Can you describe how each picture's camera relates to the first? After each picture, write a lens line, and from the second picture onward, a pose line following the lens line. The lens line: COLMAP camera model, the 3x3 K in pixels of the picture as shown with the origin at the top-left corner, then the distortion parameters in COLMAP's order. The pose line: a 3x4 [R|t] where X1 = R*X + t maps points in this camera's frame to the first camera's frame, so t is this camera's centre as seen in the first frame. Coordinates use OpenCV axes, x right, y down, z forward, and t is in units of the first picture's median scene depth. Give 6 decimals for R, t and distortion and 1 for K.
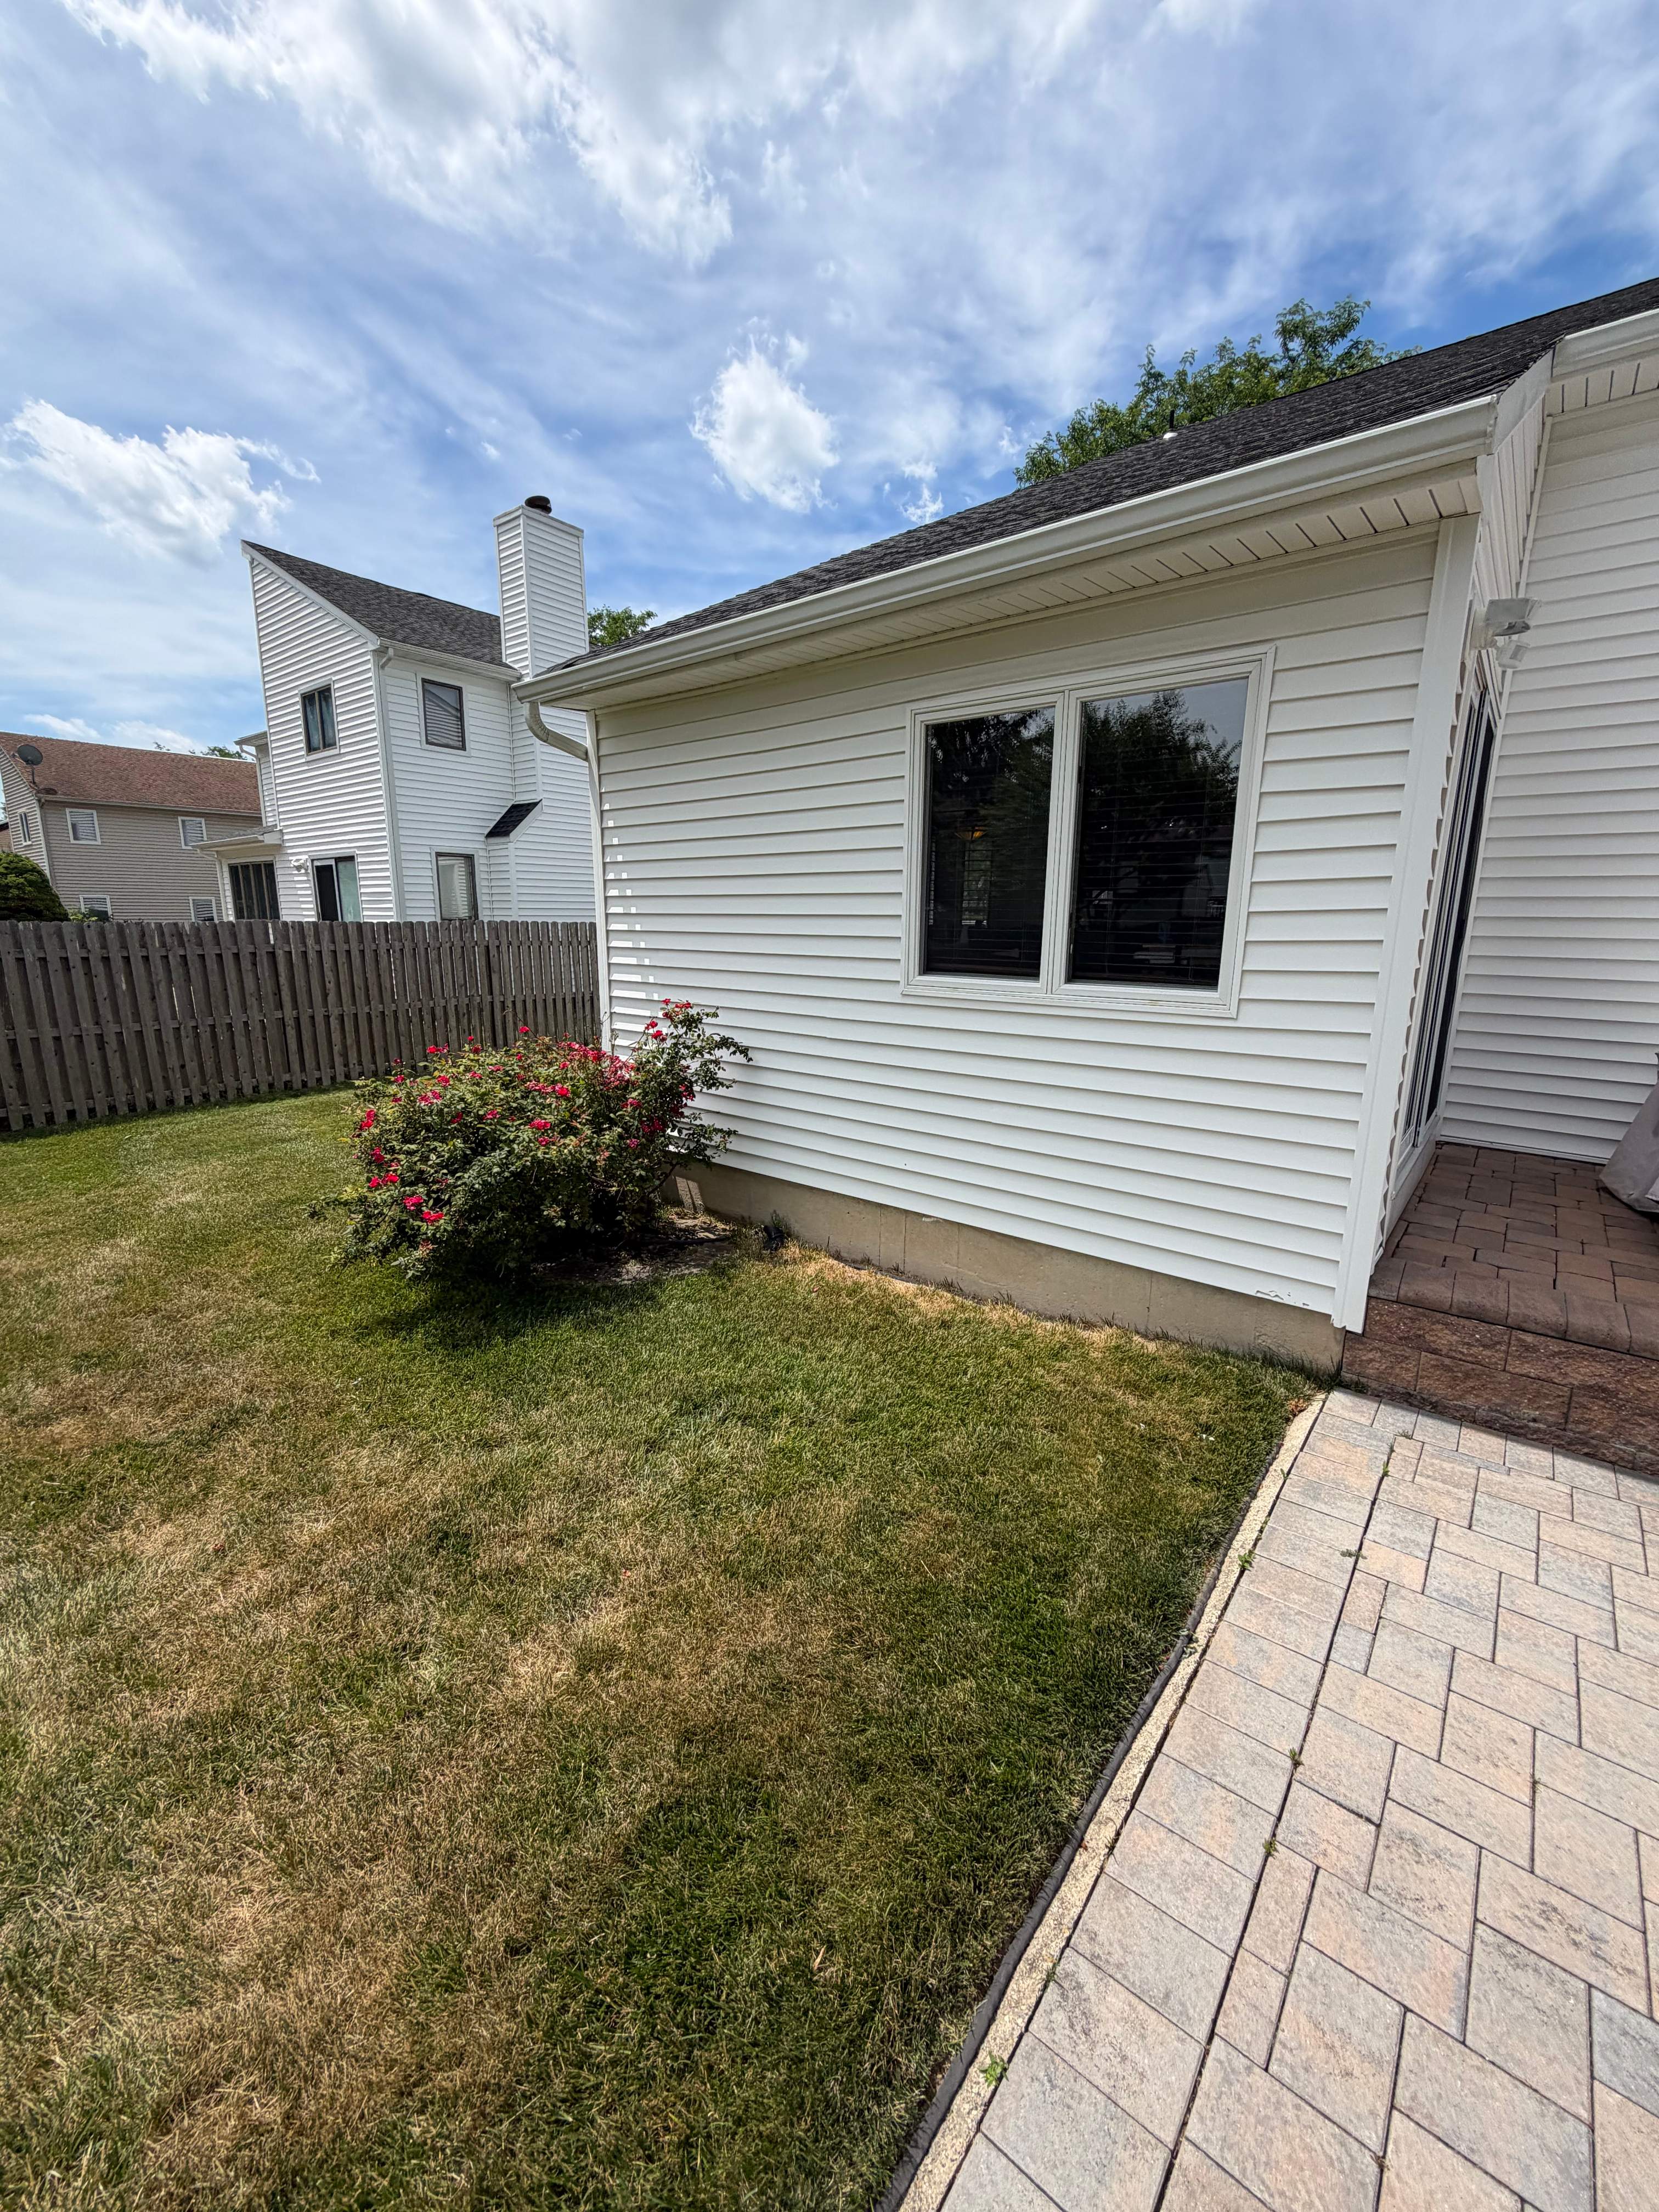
lens RADIAL K [[878.8, 0, 829.5], [0, 878.8, 1099.0], [0, 0, 1]] dist [0.000542, 0.000007]
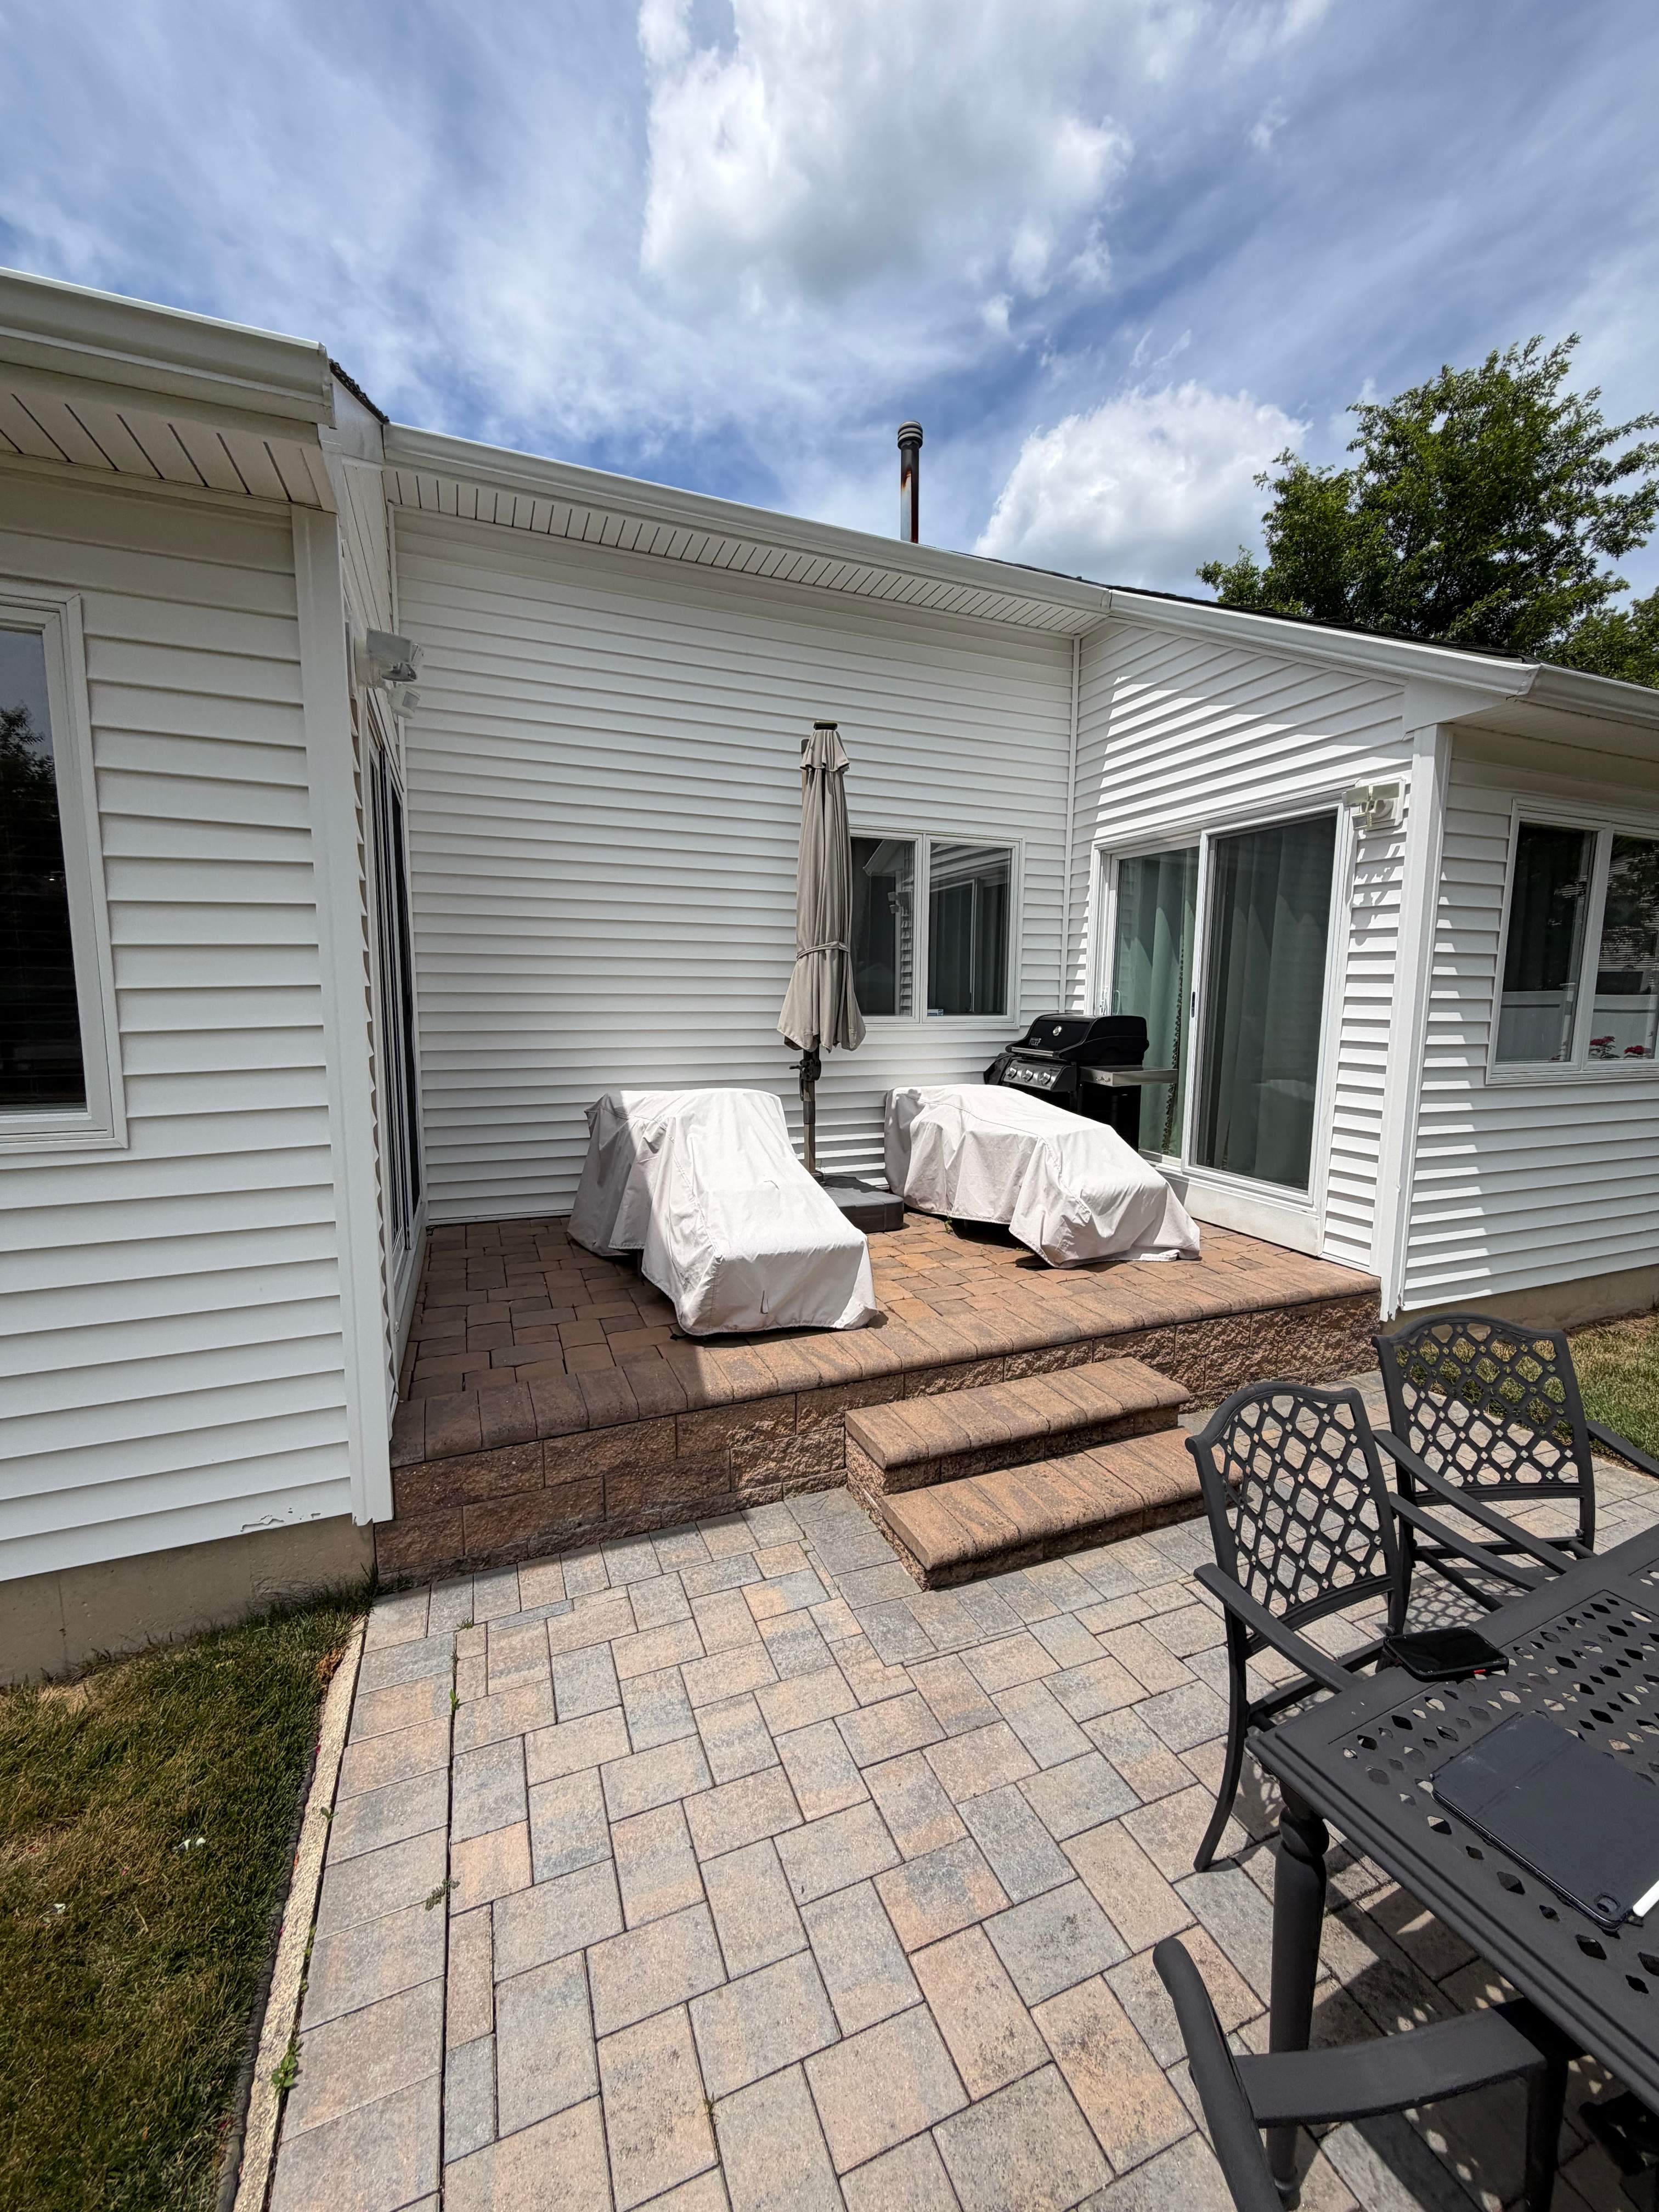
lens RADIAL K [[878.8, 0, 829.5], [0, 878.8, 1099.0], [0, 0, 1]] dist [0.000542, 0.000007]
pose [[0.487048, -0.107763, 0.866701, 0.158518], [0.178624, 0.983673, 0.021928, -0.050139], [-0.854914, 0.144134, 0.498345, 0.225649]]
